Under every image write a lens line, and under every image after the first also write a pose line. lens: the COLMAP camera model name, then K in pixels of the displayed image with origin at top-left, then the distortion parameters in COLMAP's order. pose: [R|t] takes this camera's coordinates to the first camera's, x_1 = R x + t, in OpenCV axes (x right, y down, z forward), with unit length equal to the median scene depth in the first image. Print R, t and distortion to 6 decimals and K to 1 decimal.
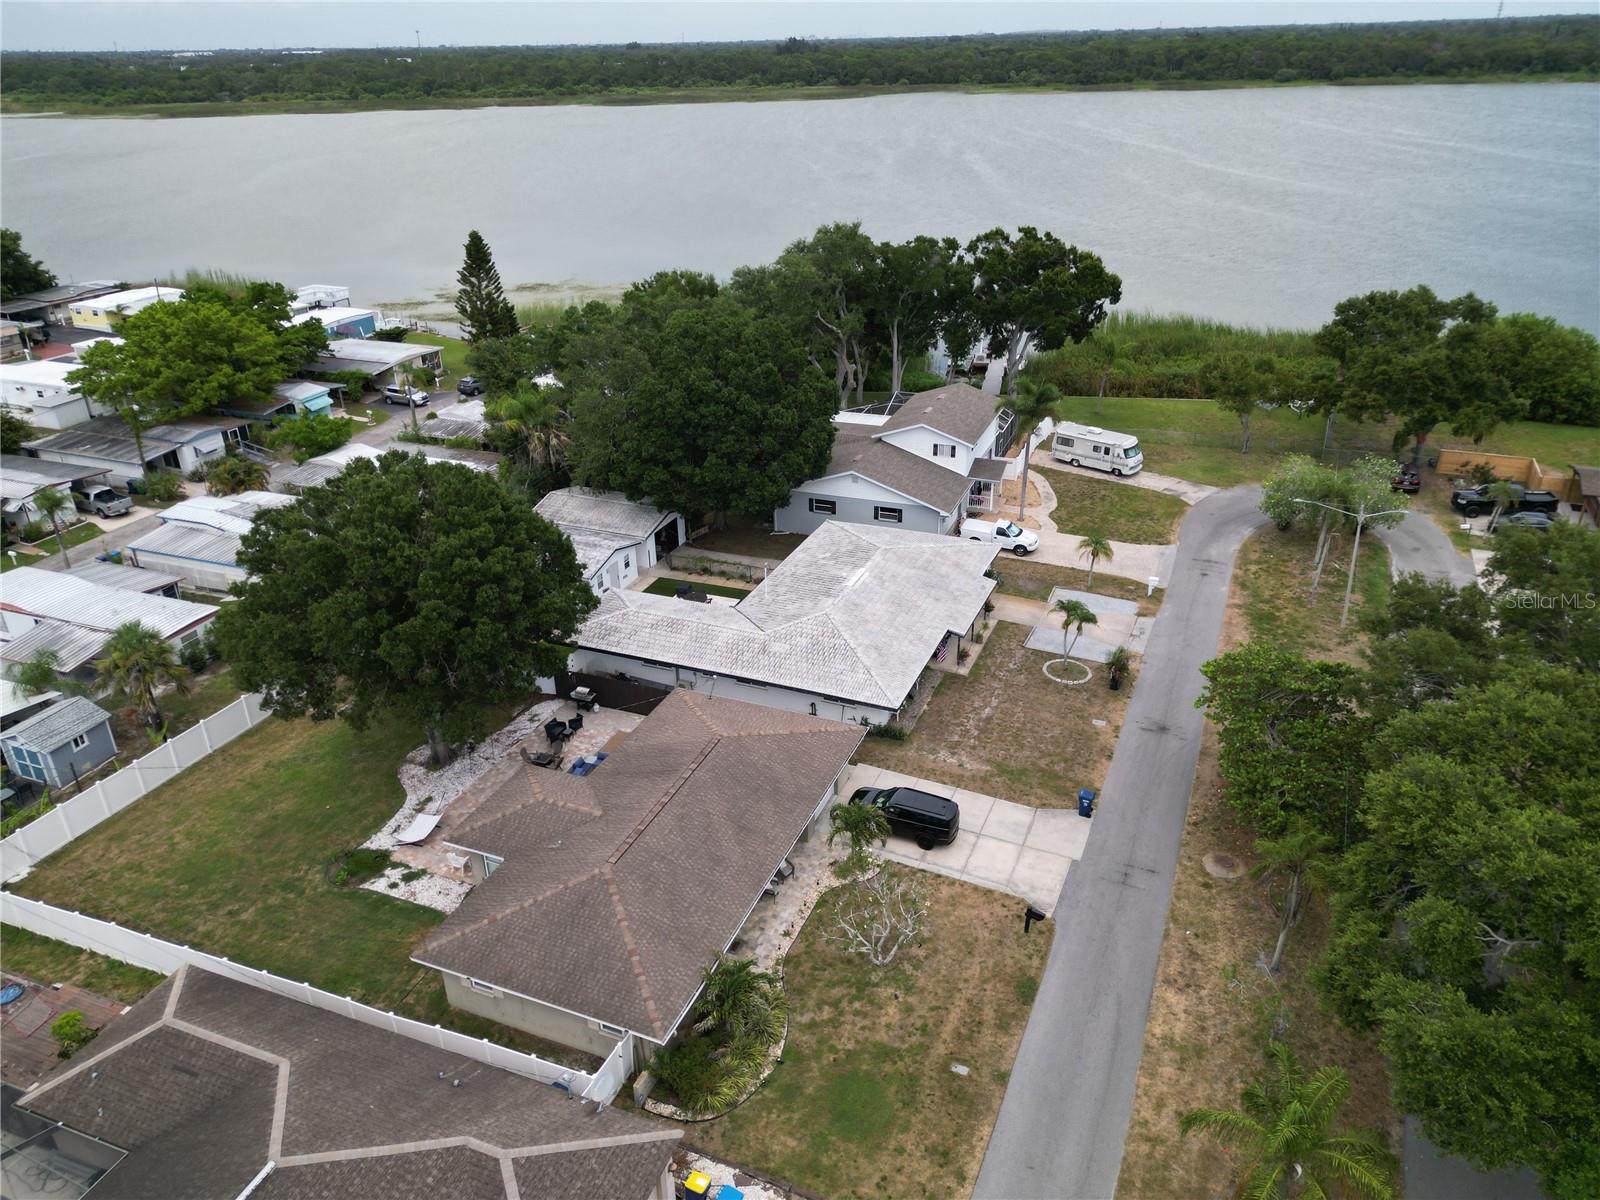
lens RADIAL K [[1120.5, 0, 794.9], [0, 1120.5, 598.5], [0, 0, 1]] dist [0.070137, -0.056951]
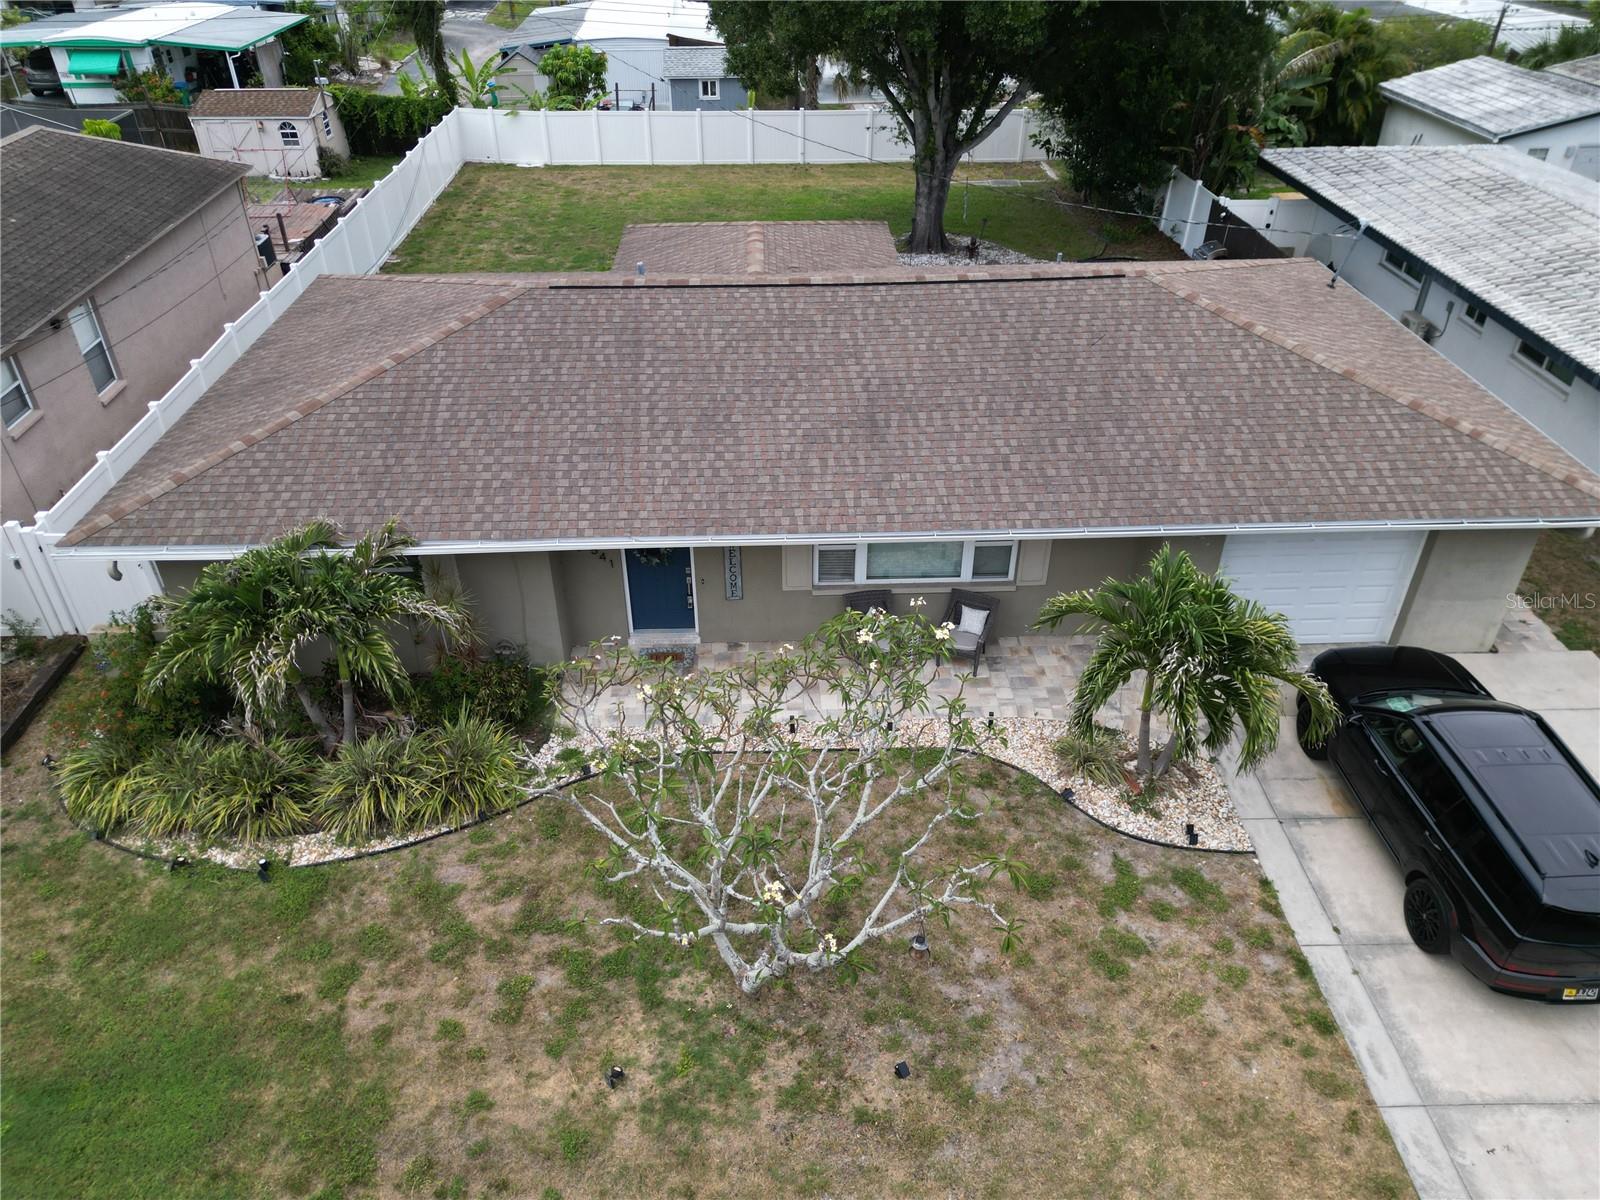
lens RADIAL K [[1120.5, 0, 794.9], [0, 1120.5, 598.5], [0, 0, 1]] dist [0.070137, -0.056951]
pose [[0.420023, 0.526569, -0.739125, 0.185708], [-0.405738, 0.837478, 0.366069, 0.111769], [0.811762, 0.146134, 0.565410, 0.664625]]
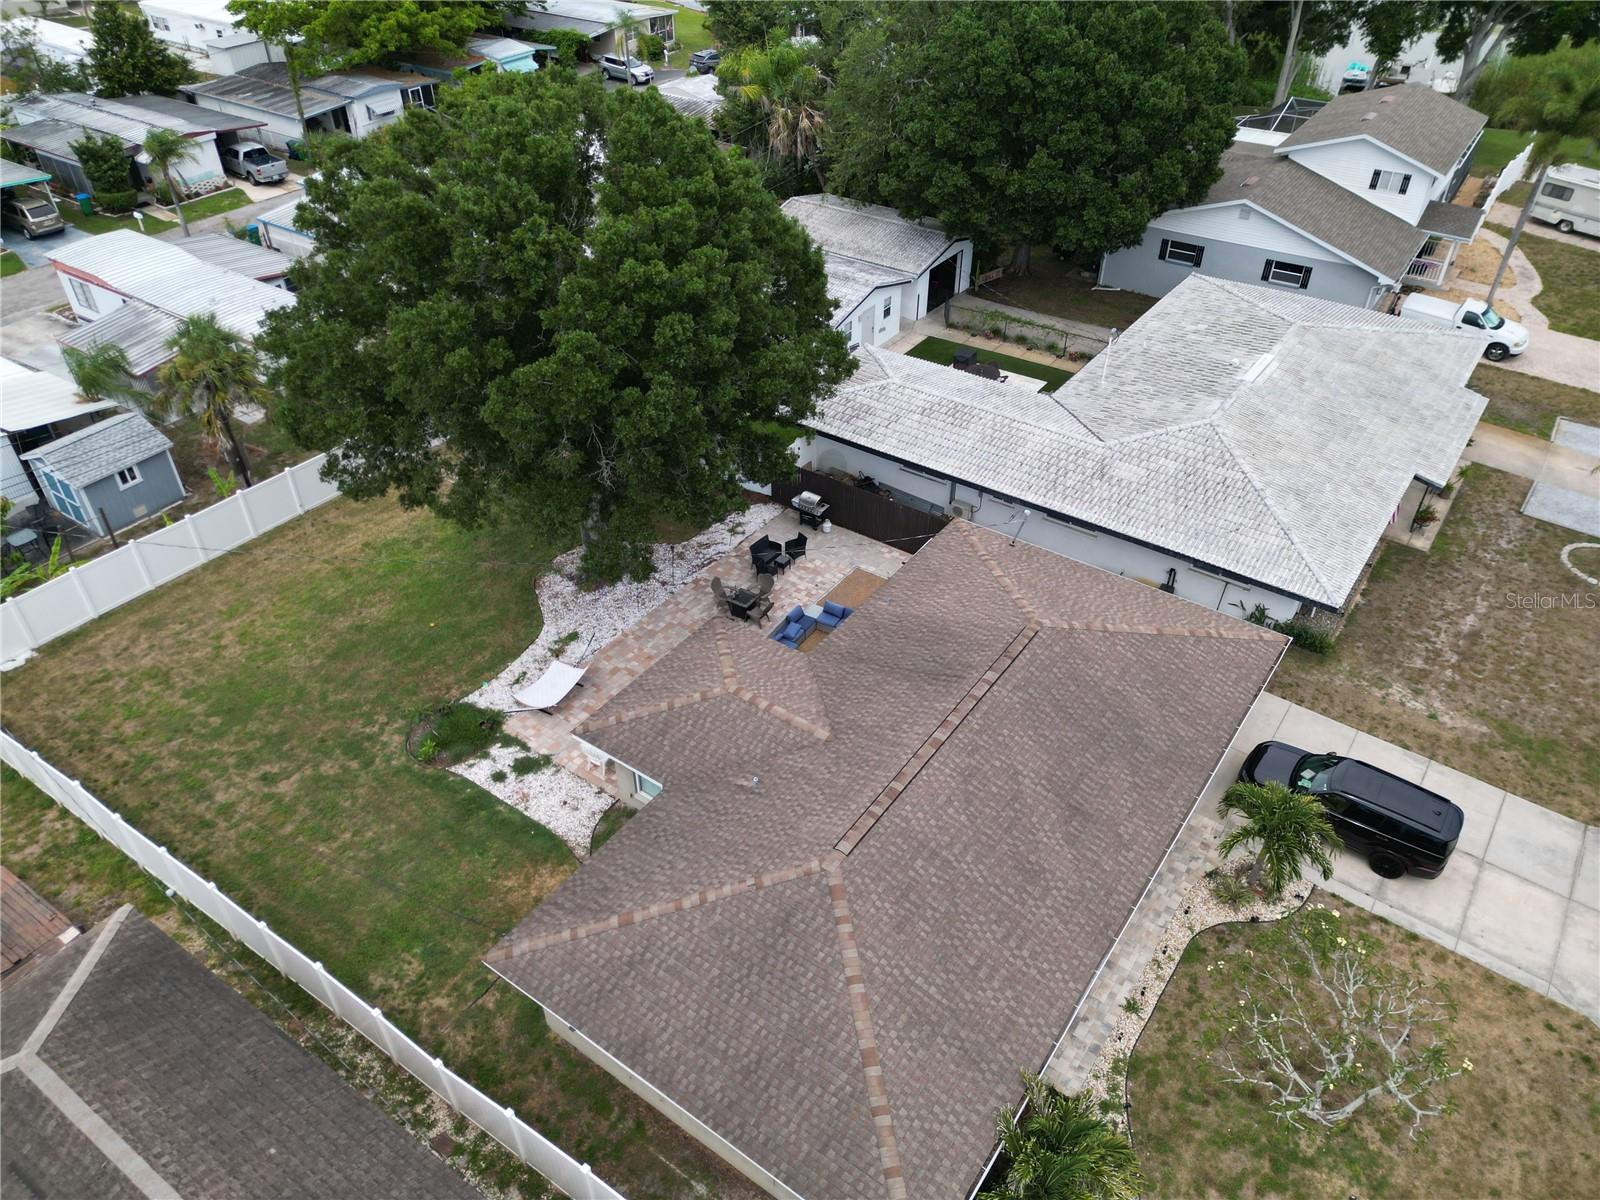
lens RADIAL K [[1120.5, 0, 794.9], [0, 1120.5, 598.5], [0, 0, 1]] dist [0.070137, -0.056951]
pose [[0.975487, 0.147740, -0.163088, -0.088688], [-0.111543, 0.970822, 0.212279, 0.000367], [0.189692, -0.188884, 0.963504, 0.380671]]
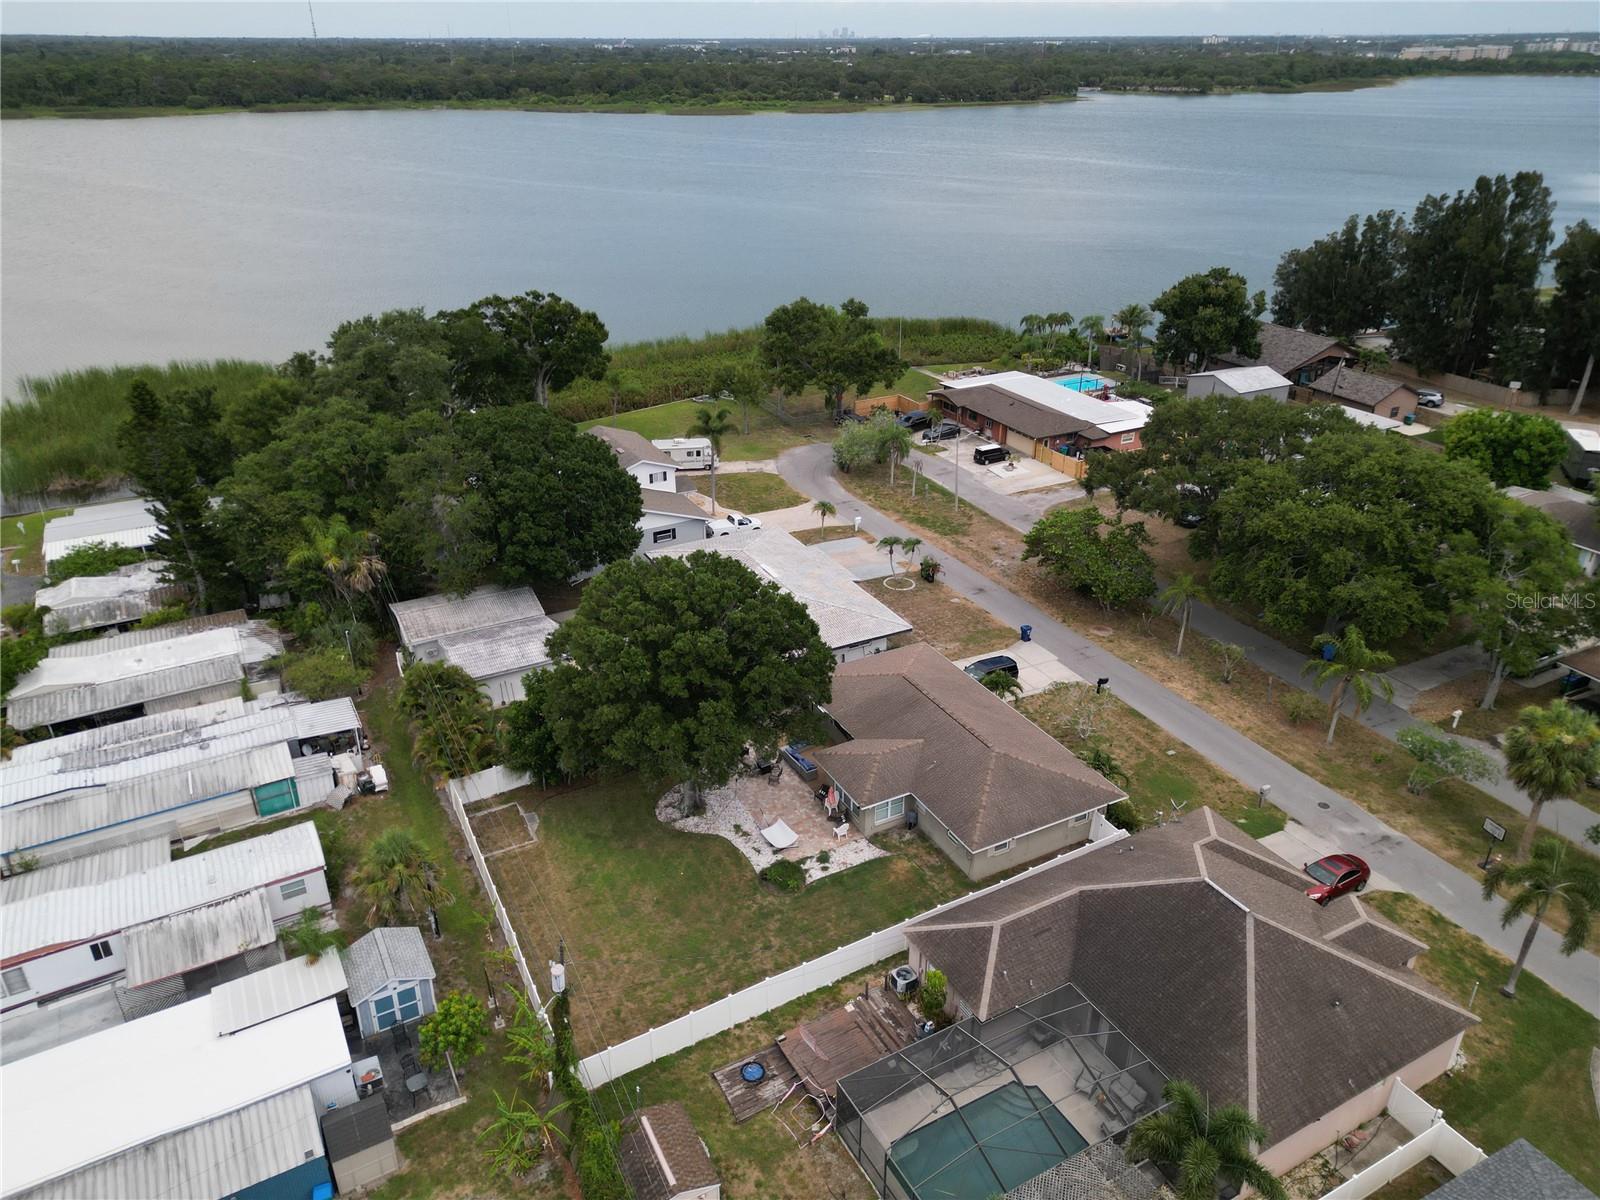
lens RADIAL K [[1111.2, 0, 800.0], [0, 1111.2, 600.0], [0, 0, 1]] dist [0.106520, -0.108936]
pose [[0.630089, -0.325706, 0.704913, -1.014638], [0.331737, 0.933679, 0.134883, -0.180278], [-0.702095, 0.148858, 0.696350, 0.090143]]
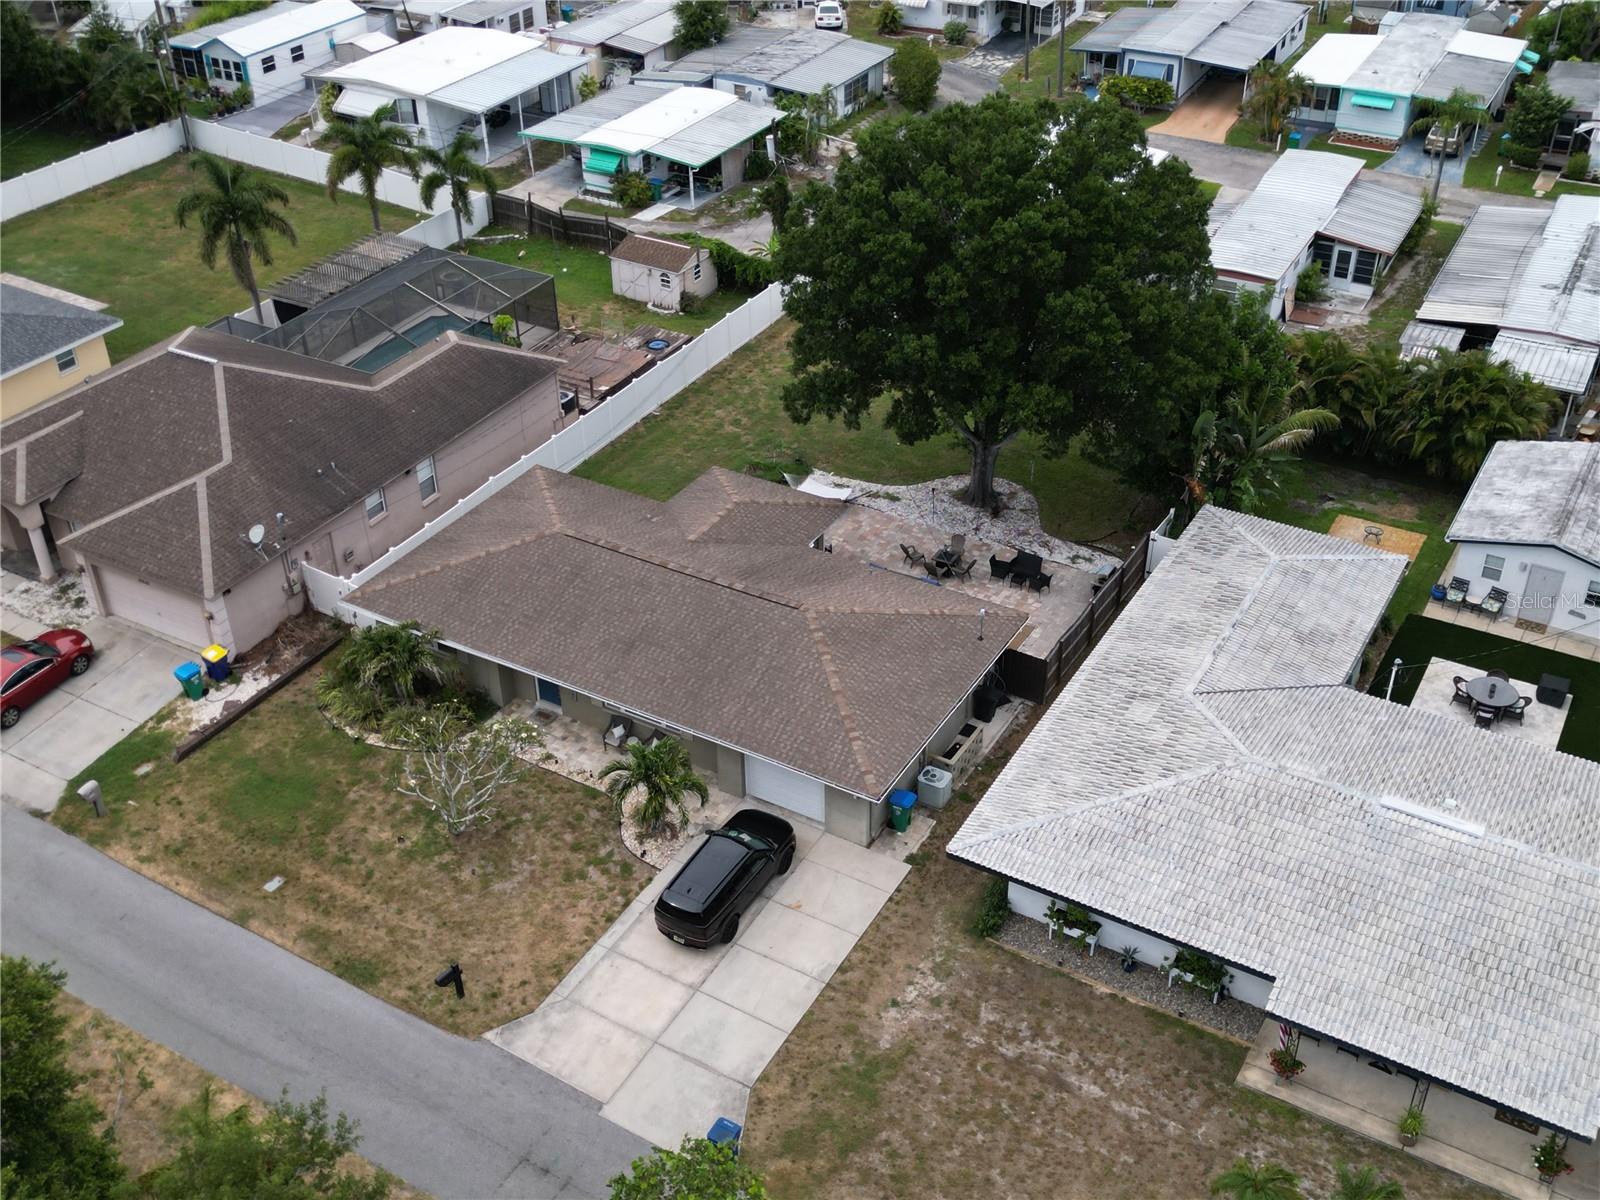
lens RADIAL K [[1671.9, 0, 792.1], [0, 1671.9, 597.7], [0, 0, 1]] dist [0.177163, -0.450851]
pose [[-0.133655, 0.573908, -0.807940, 0.695429], [-0.424085, 0.703717, 0.570030, -0.424188], [0.895705, 0.418823, 0.149330, 0.763336]]
